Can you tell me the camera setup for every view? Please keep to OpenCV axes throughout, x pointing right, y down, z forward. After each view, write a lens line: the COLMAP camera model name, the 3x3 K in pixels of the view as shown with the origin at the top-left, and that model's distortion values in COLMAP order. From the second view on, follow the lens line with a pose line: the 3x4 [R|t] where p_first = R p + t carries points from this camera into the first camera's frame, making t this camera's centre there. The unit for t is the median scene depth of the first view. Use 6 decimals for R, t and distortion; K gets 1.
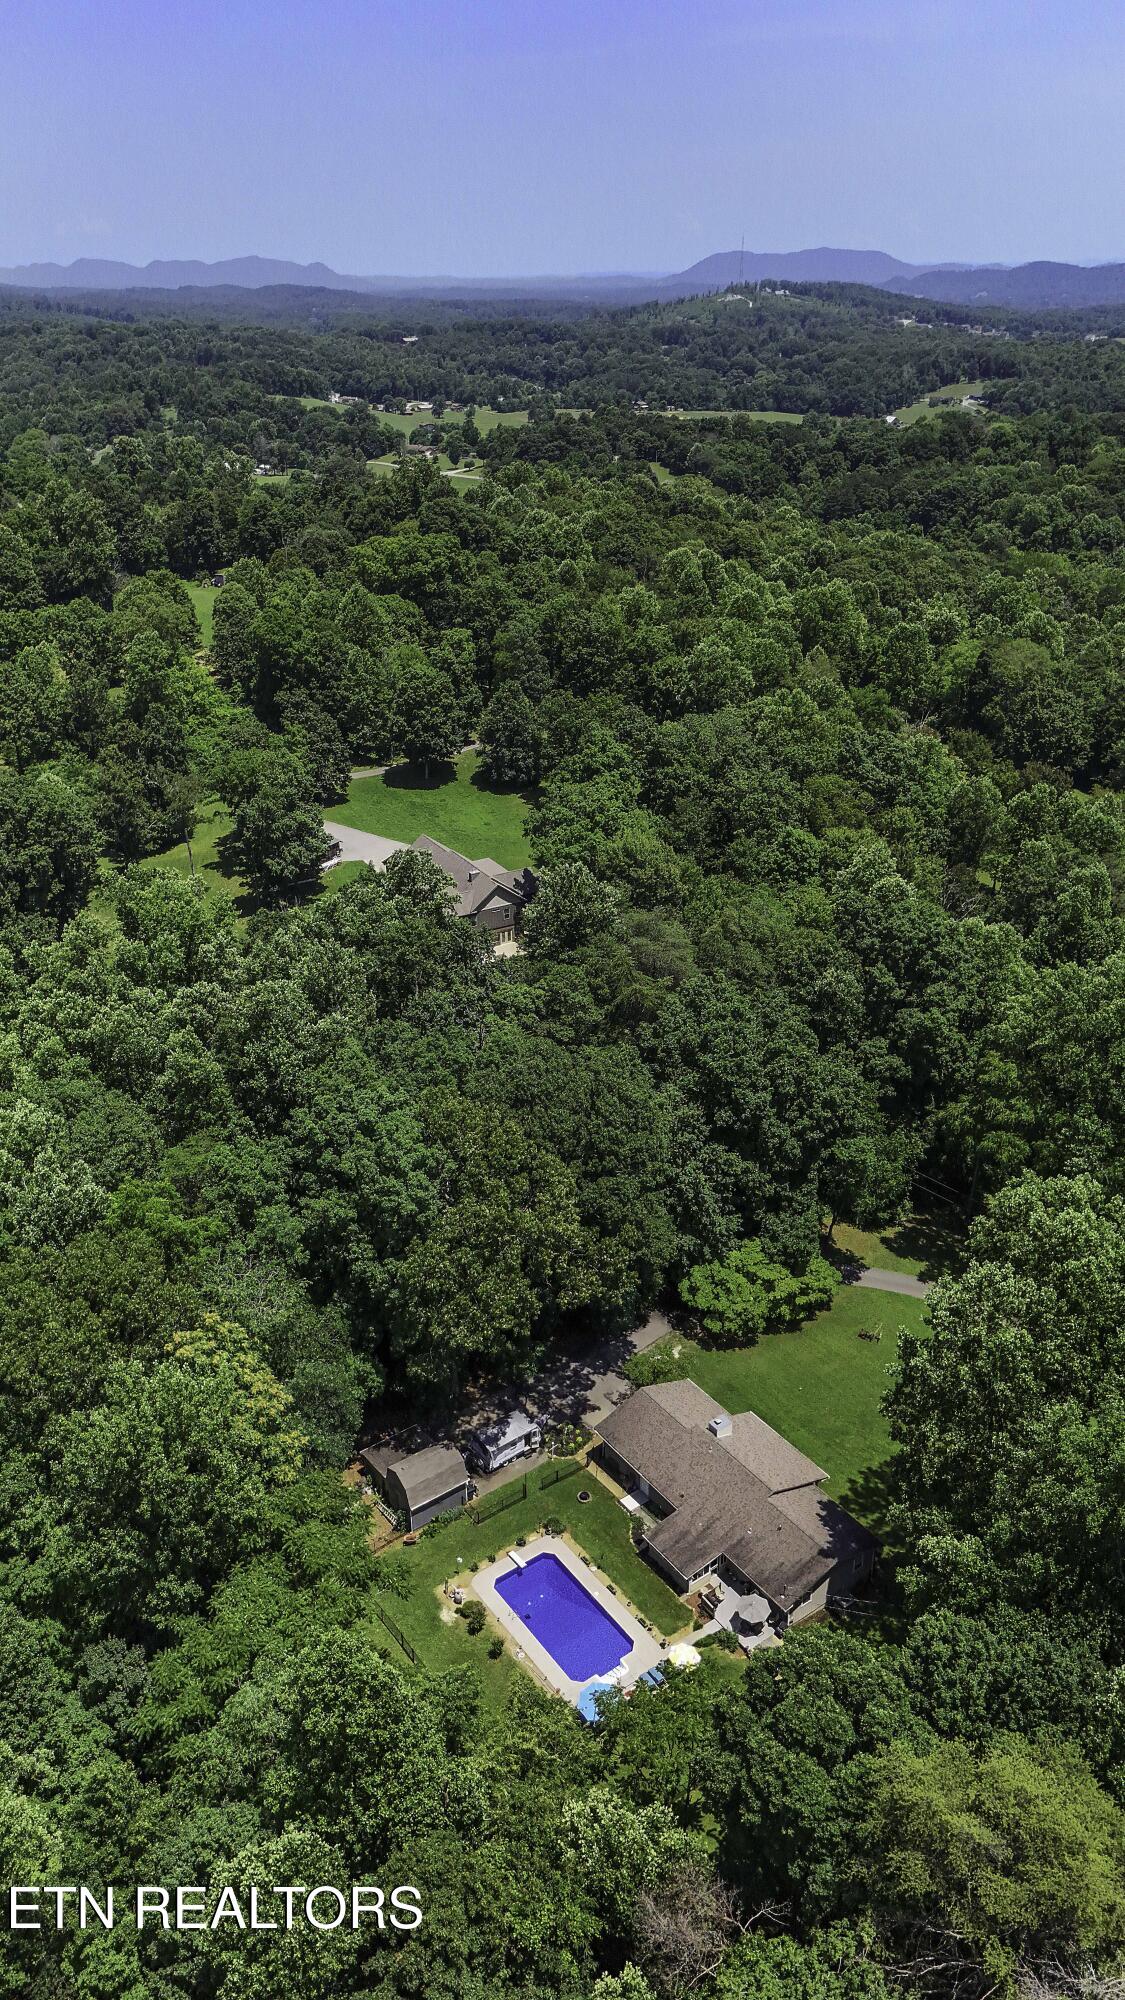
lens RADIAL K [[1471.6, 0, 554.8], [0, 1471.6, 1004.3], [0, 0, 1]] dist [0.039703, -0.003911]
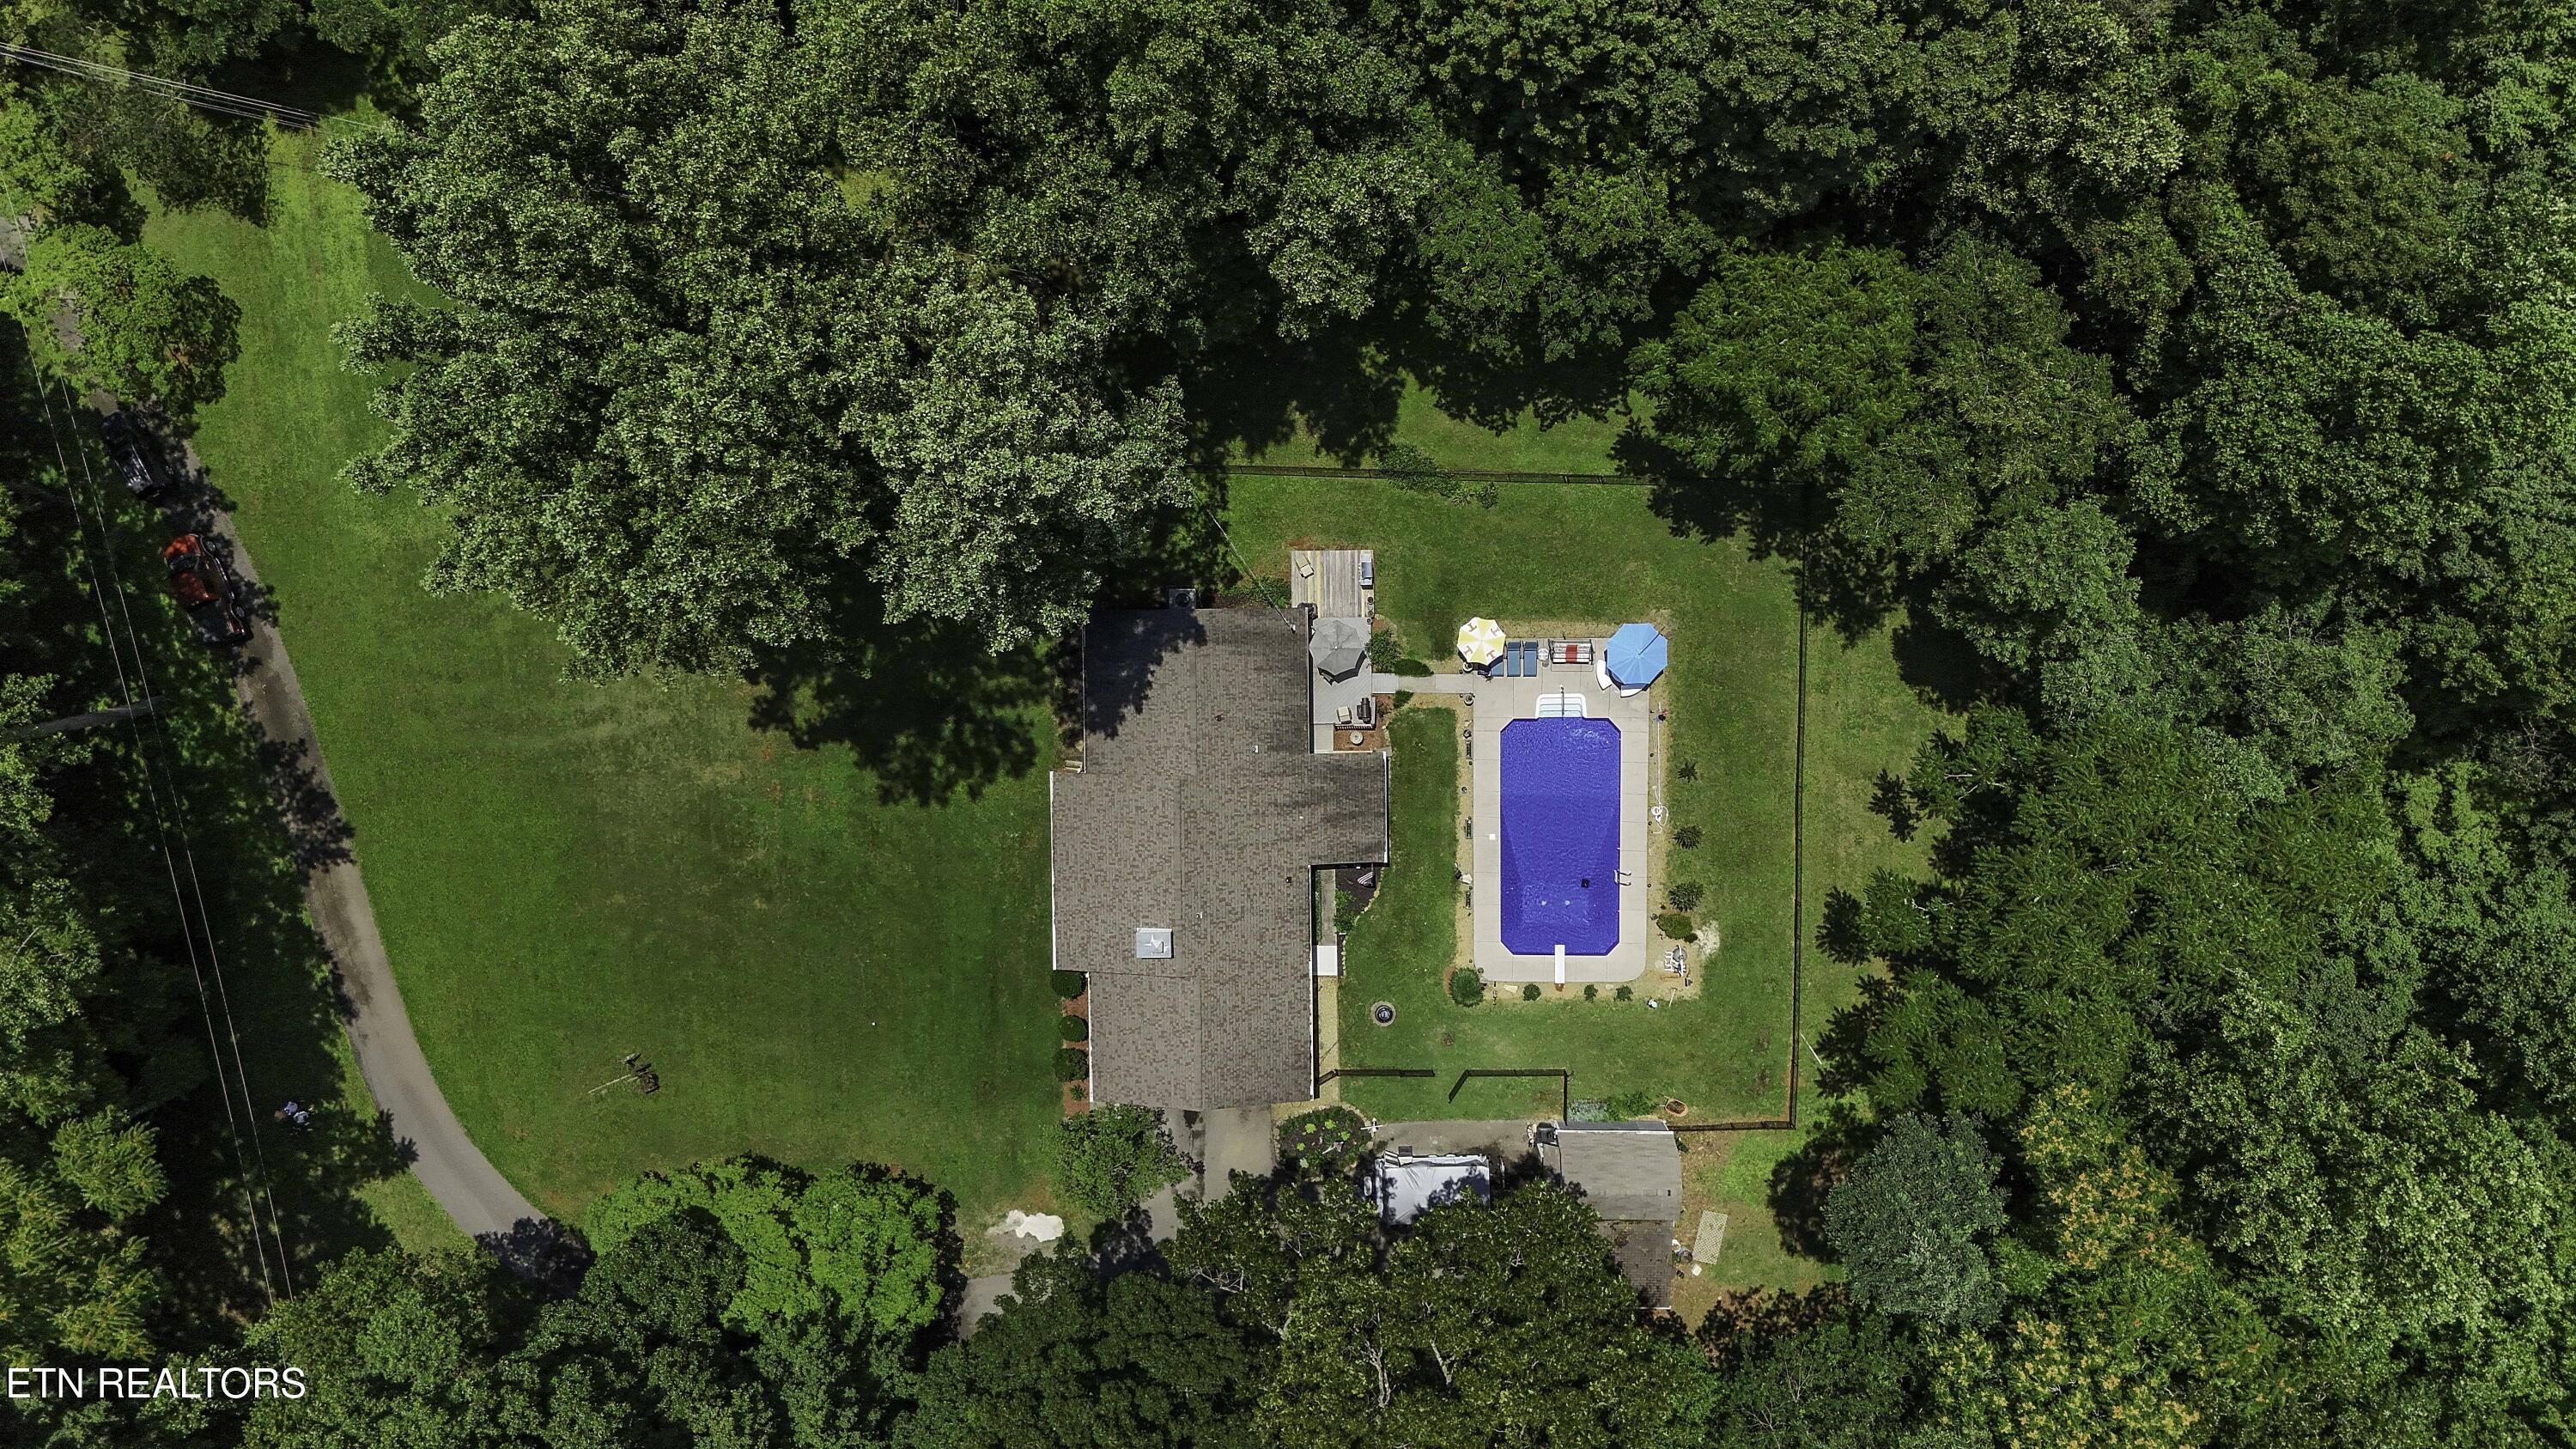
lens RADIAL K [[1895.7, 0, 1269.5], [0, 1895.7, 722.9], [0, 0, 1]] dist [0.039703, -0.003911]
pose [[-0.819234, -0.573459, -0.001231, 0.131897], [0.299394, -0.429538, 0.851975, -0.289416], [-0.489101, 0.697598, 0.523582, 0.577274]]
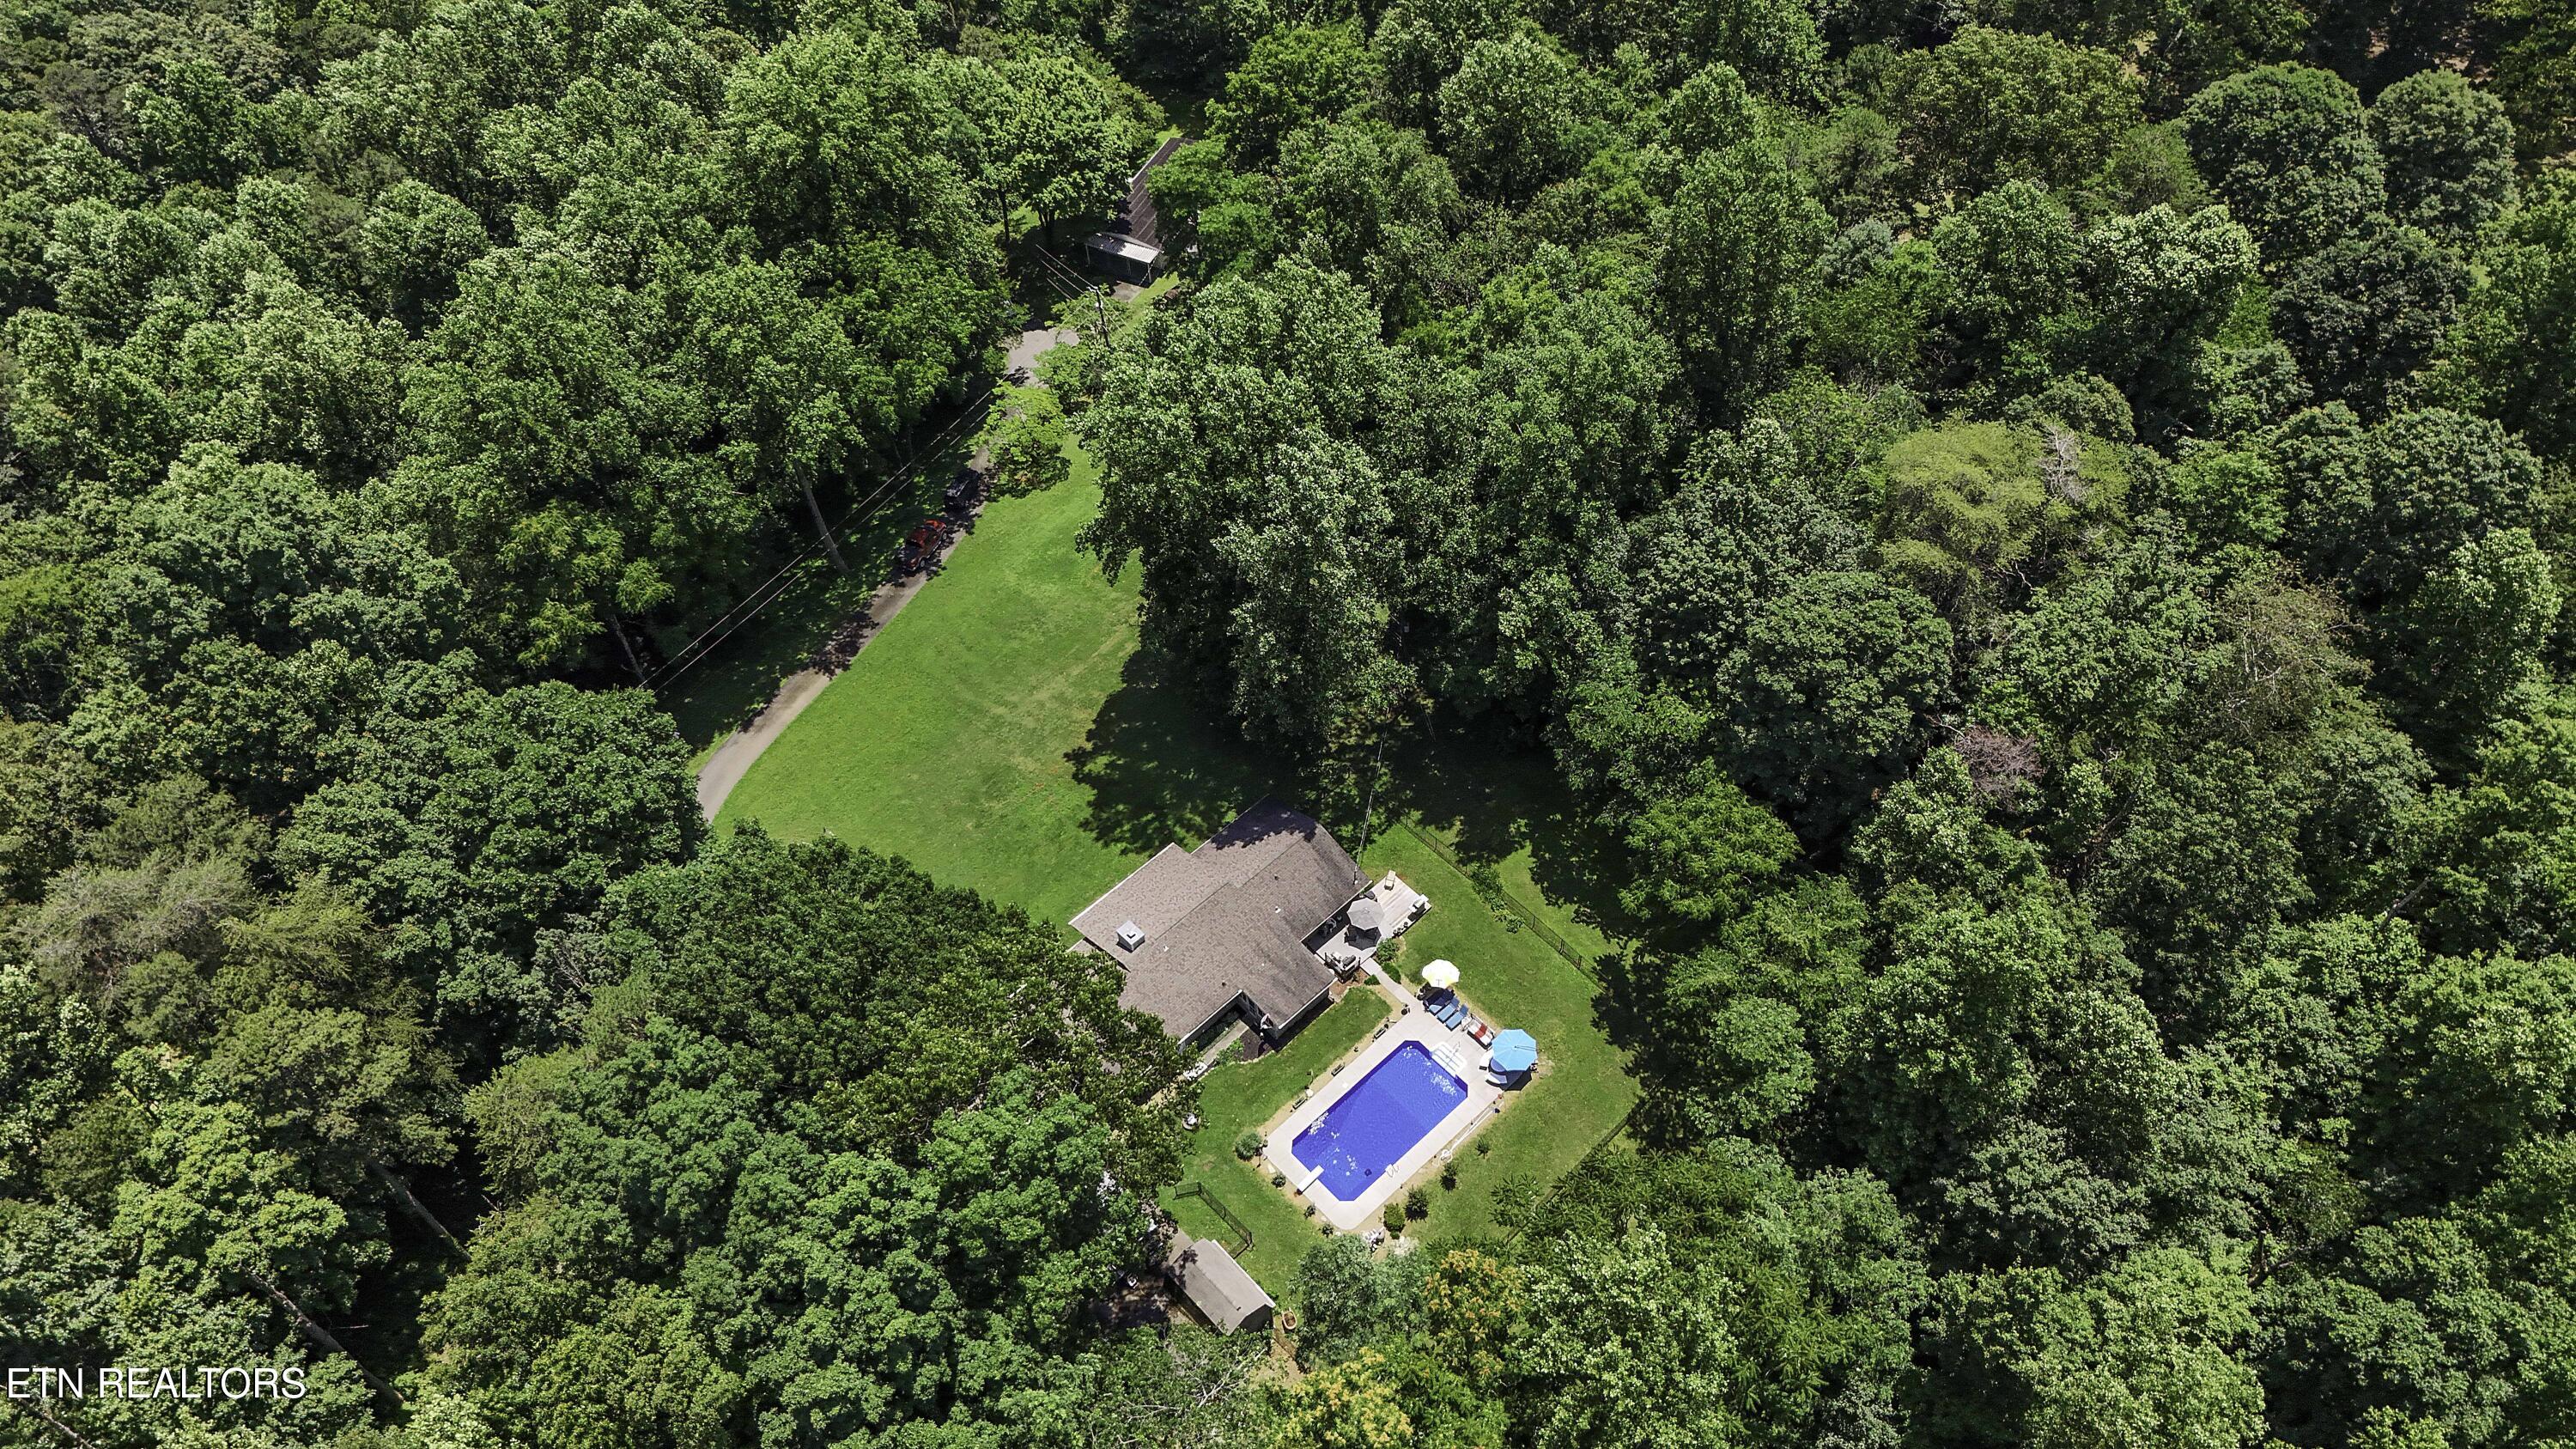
lens RADIAL K [[1895.7, 0, 1297.3], [0, 1895.7, 718.1], [0, 0, 1]] dist [0.039703, -0.003911]
pose [[-0.132352, -0.762887, 0.632840, -0.484691], [0.494073, 0.502711, 0.709347, -0.481750], [-0.859287, 0.406553, 0.310387, 0.587193]]
